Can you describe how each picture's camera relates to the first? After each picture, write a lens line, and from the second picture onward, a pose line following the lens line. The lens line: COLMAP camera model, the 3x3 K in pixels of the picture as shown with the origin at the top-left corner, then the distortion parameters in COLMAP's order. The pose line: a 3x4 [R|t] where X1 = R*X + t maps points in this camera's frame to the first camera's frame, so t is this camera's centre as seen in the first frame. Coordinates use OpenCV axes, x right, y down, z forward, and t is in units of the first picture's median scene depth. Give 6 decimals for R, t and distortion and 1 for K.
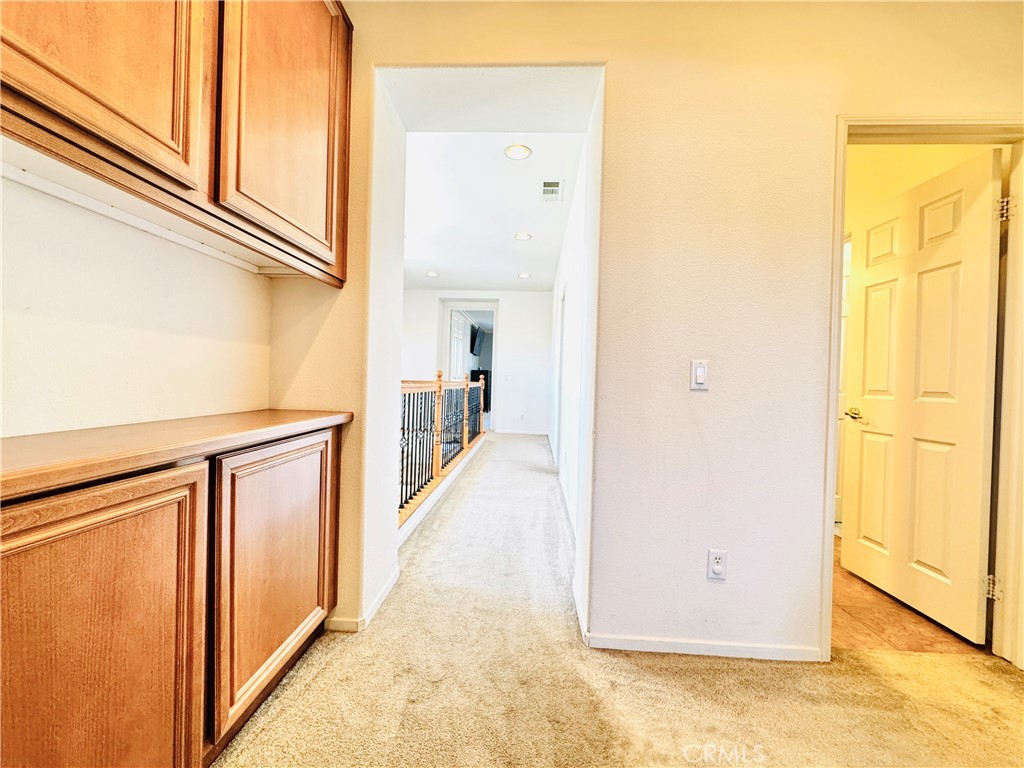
lens RADIAL K [[402.3, 0, 512.0], [0, 402.3, 384.0], [0, 0, 1]] dist [-0.010025, -0.000078]
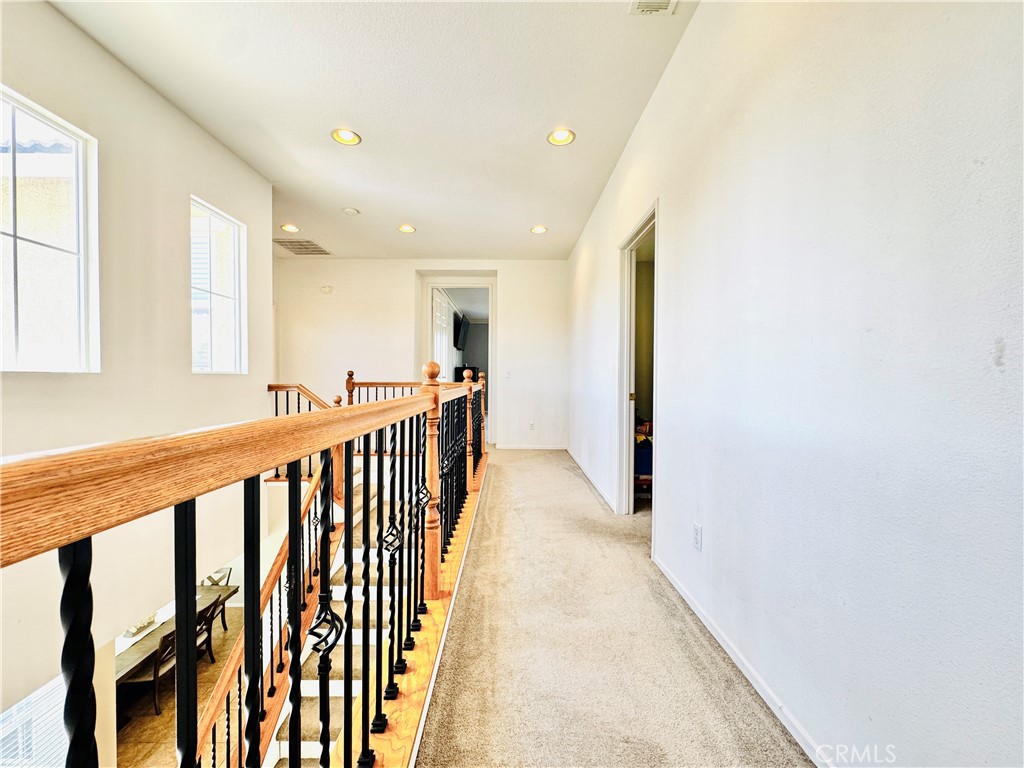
lens RADIAL K [[402.3, 0, 512.0], [0, 402.3, 384.0], [0, 0, 1]] dist [-0.010025, -0.000078]
pose [[0.997940, -0.024516, 0.059284, -0.064349], [0.024137, 0.999683, 0.007103, -0.005911], [-0.059439, -0.005658, 0.998216, 0.296800]]
